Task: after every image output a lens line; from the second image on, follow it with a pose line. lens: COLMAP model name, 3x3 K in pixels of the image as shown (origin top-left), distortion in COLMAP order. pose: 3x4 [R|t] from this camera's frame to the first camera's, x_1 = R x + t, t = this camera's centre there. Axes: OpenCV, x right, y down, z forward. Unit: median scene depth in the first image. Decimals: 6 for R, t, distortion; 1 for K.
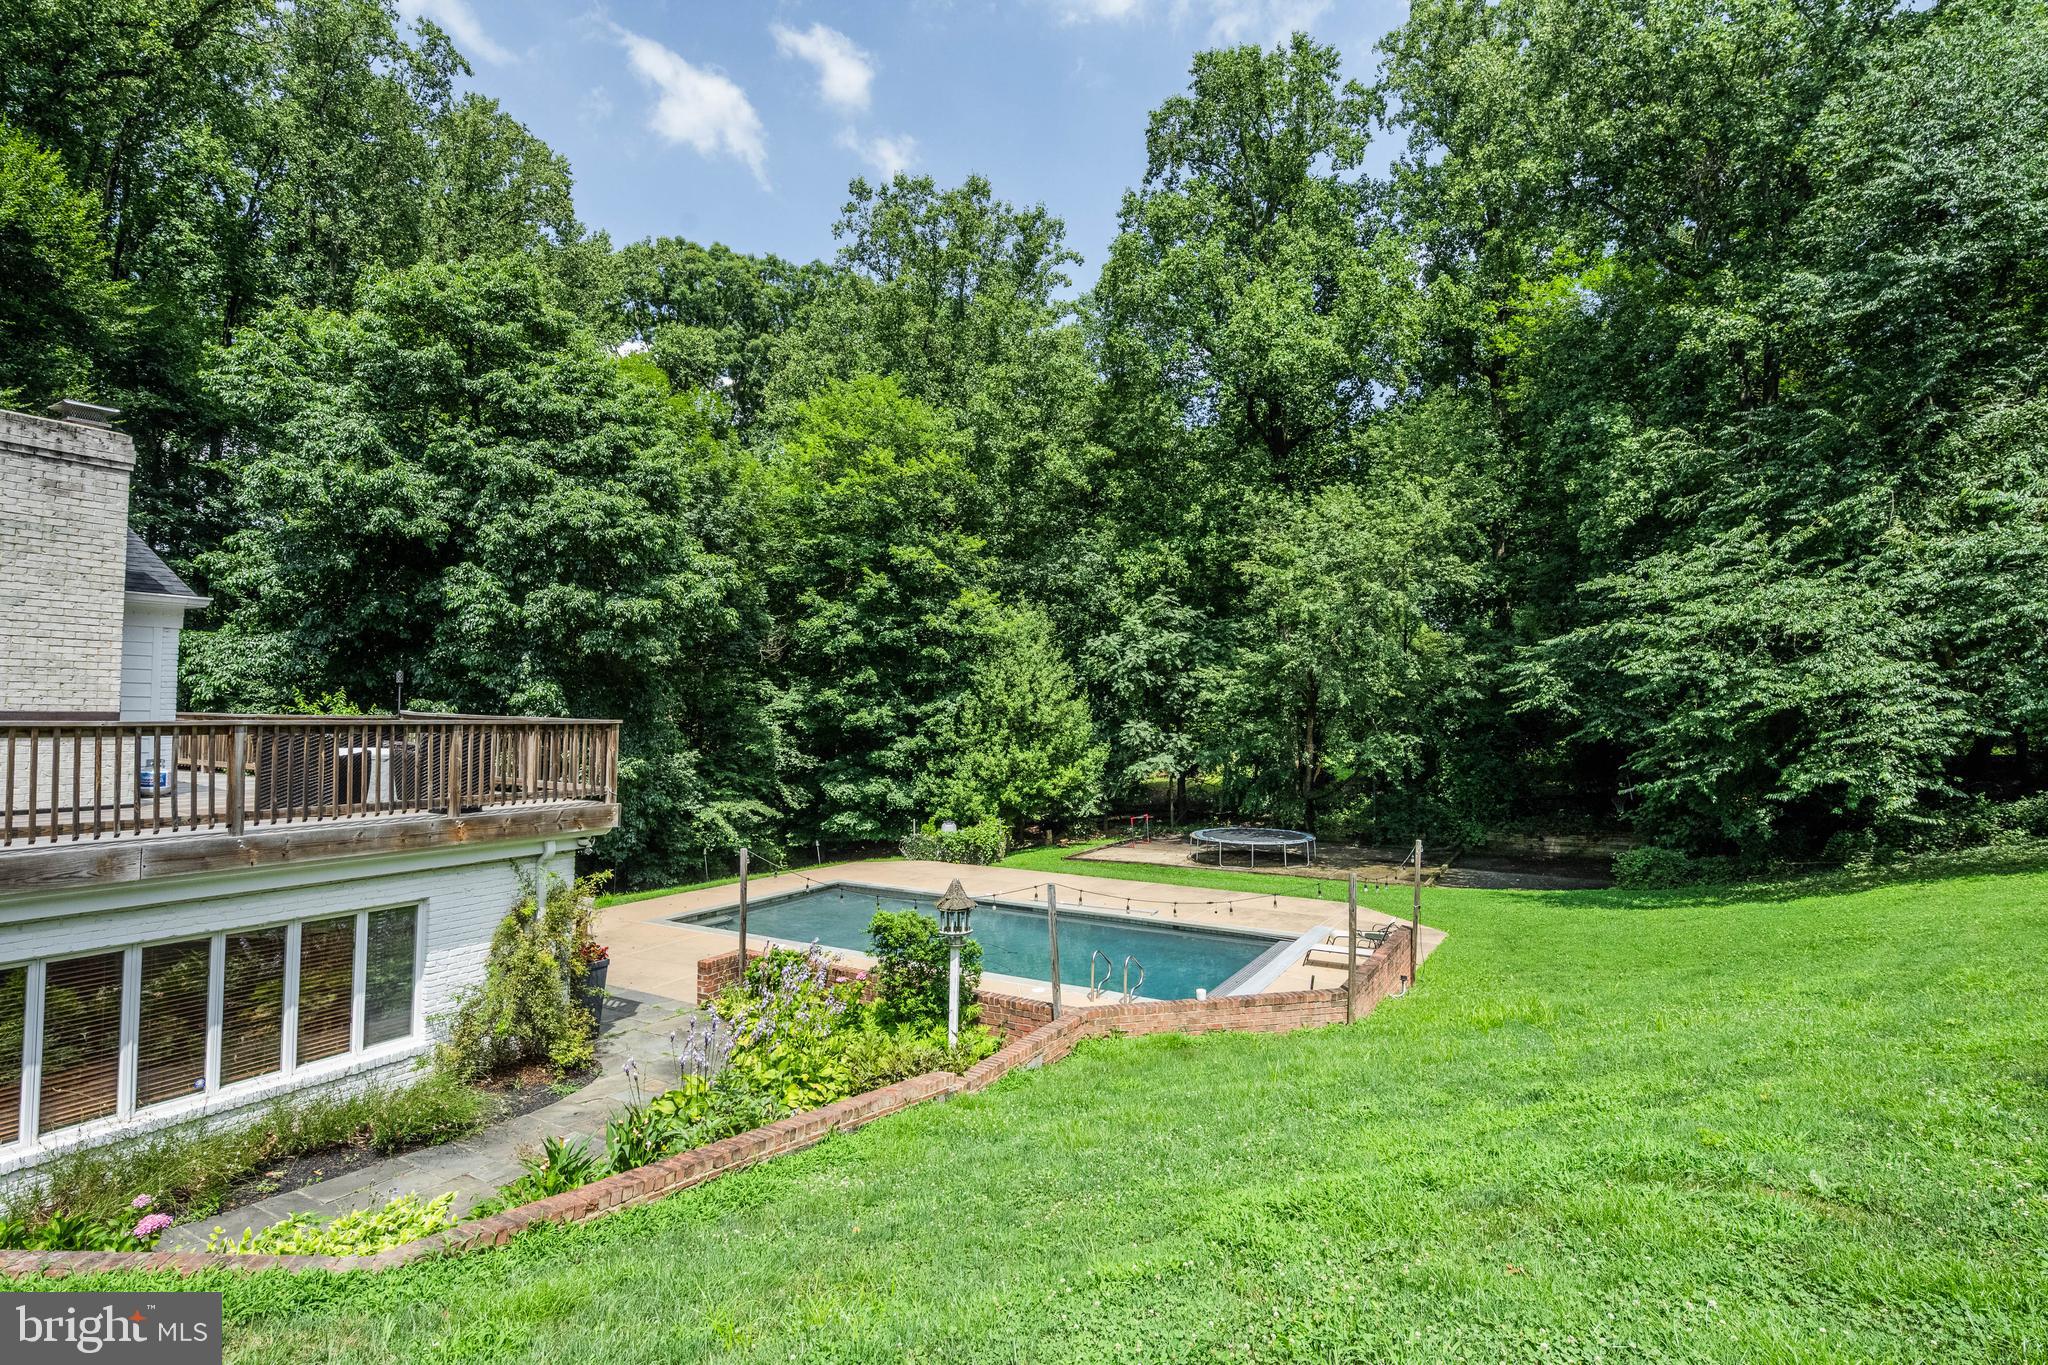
lens RADIAL K [[1001.1, 0, 1051.8], [0, 1001.1, 680.1], [0, 0, 1]] dist [-0.000986, -0.001692]
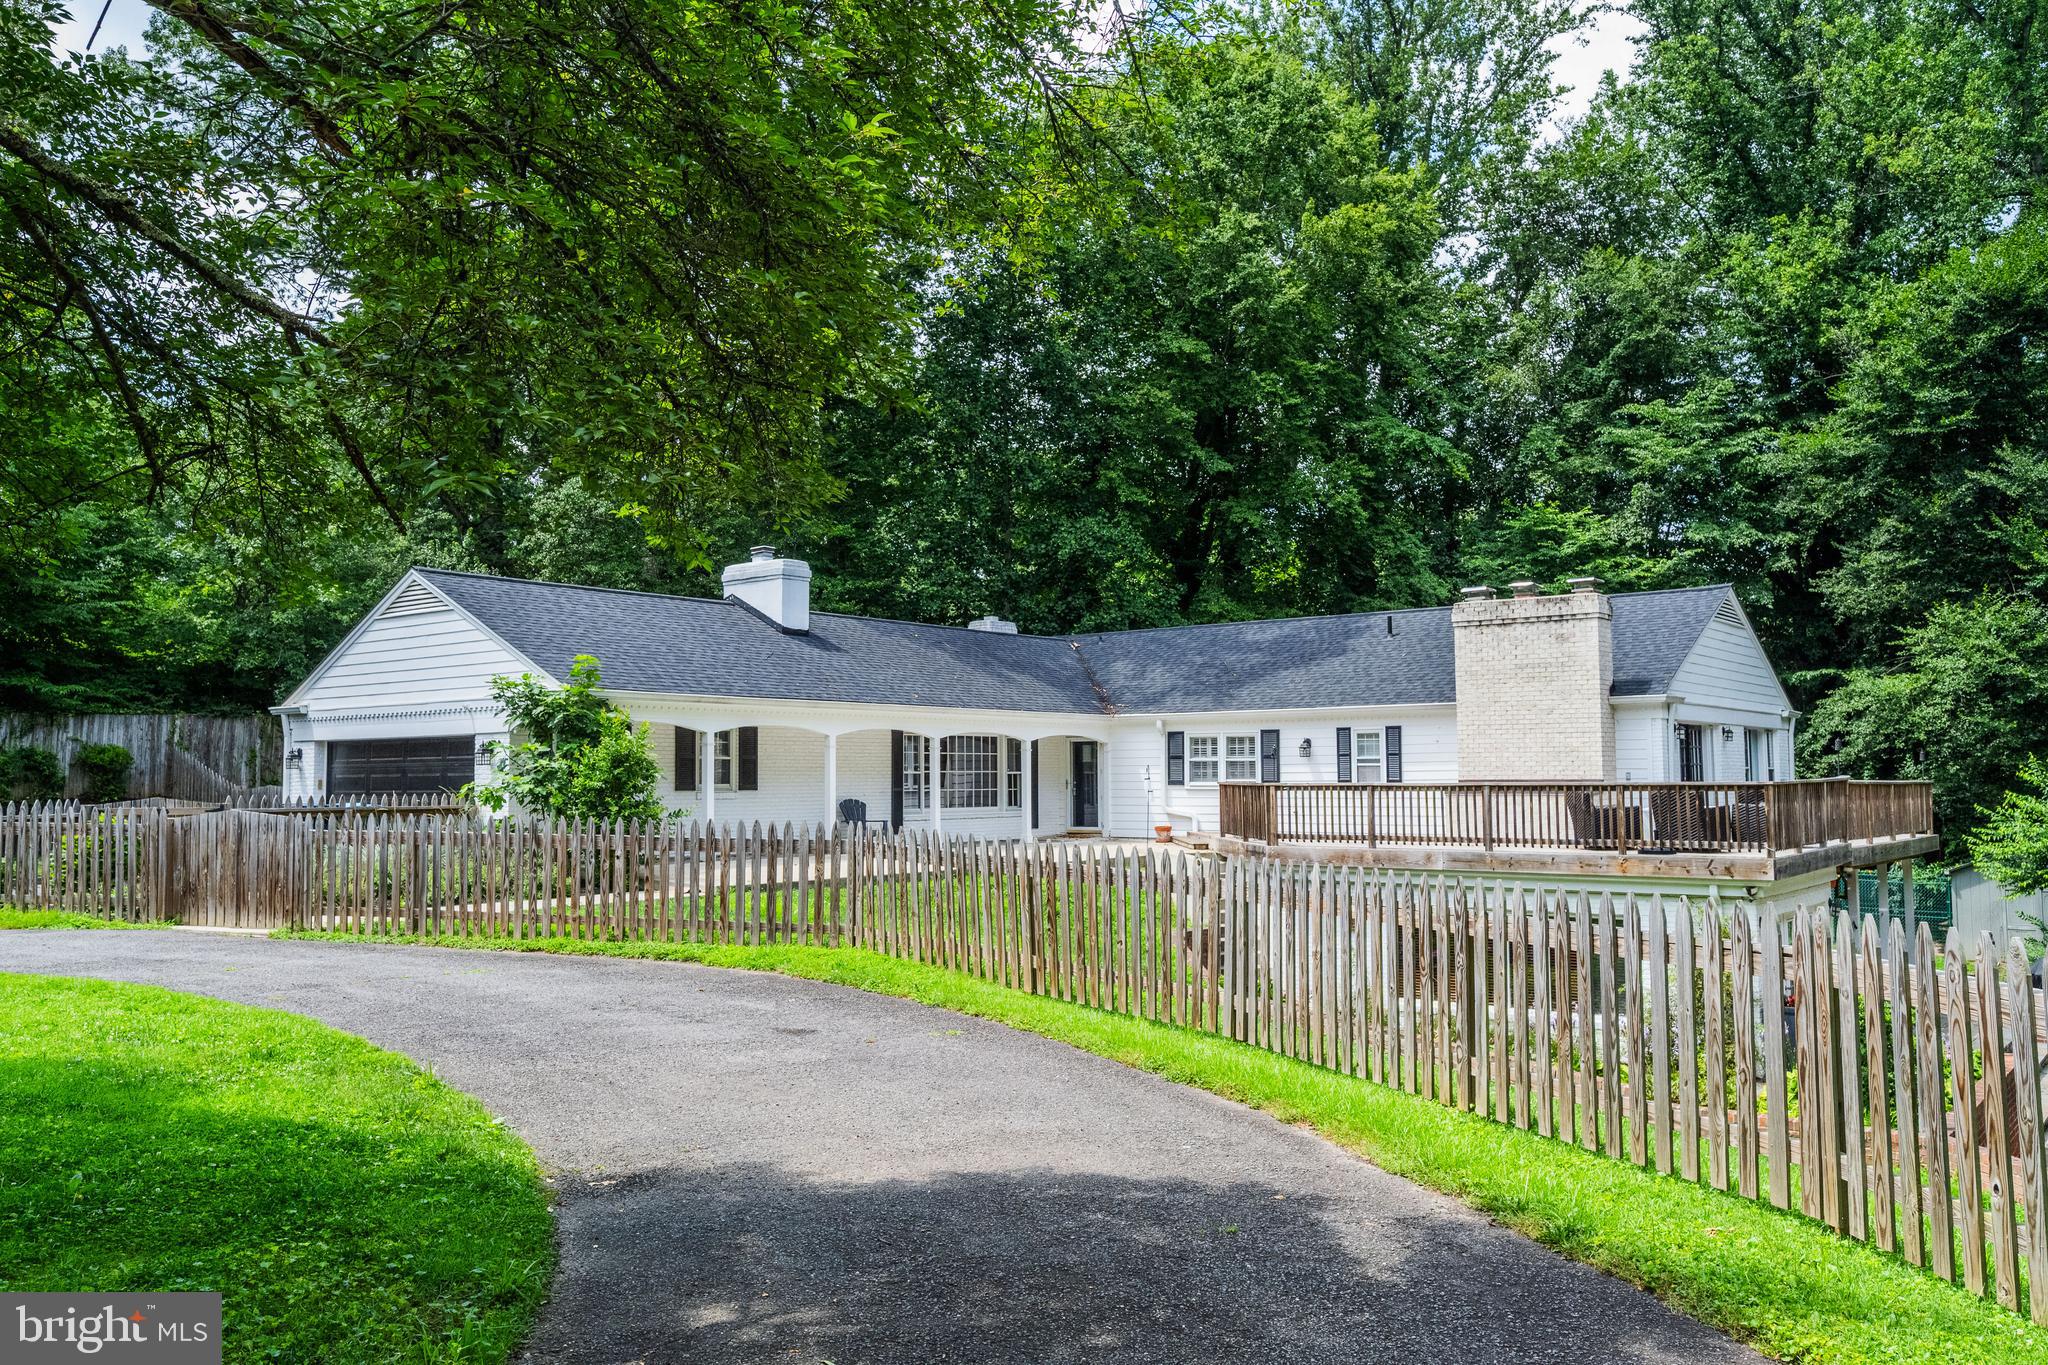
lens RADIAL K [[1593.6, 0, 1006.2], [0, 1593.6, 672.6], [0, 0, 1]] dist [0.005049, 0.001997]
pose [[-0.180754, -0.077792, -0.980447, 0.739876], [0.035064, 0.995724, -0.085469, 0.021653], [0.982903, -0.049827, -0.177253, 0.259768]]
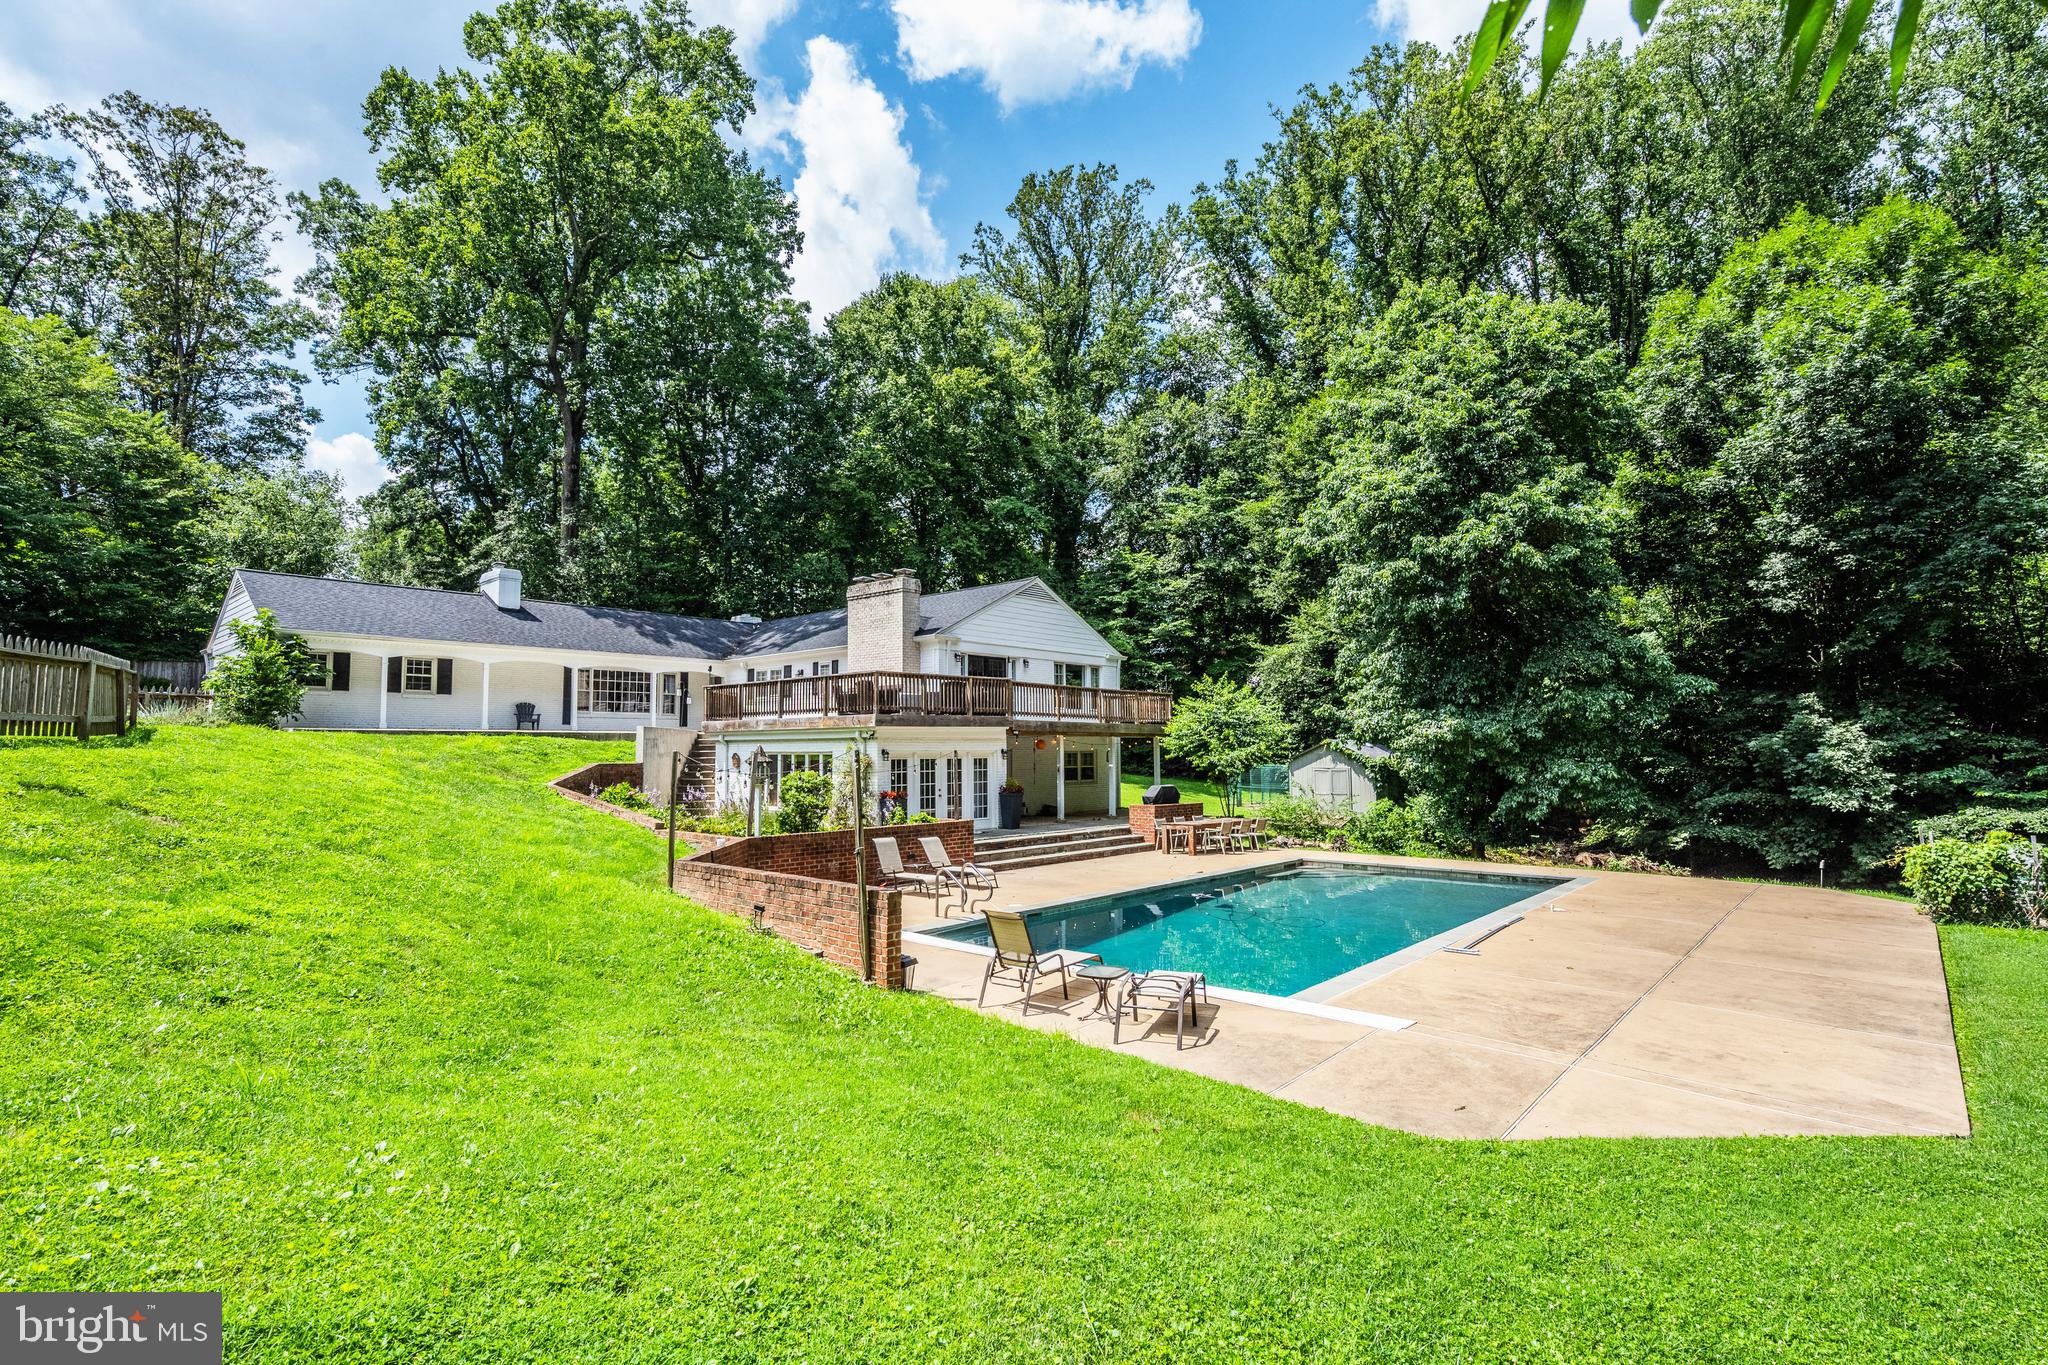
lens RADIAL K [[1001.1, 0, 1025.9], [0, 1001.1, 676.8], [0, 0, 1]] dist [-0.000986, -0.001692]
pose [[-0.243406, -0.086071, -0.966098, 0.695291], [0.033439, 0.994718, -0.097046, 0.128454], [0.969348, -0.055927, -0.239243, 0.904483]]
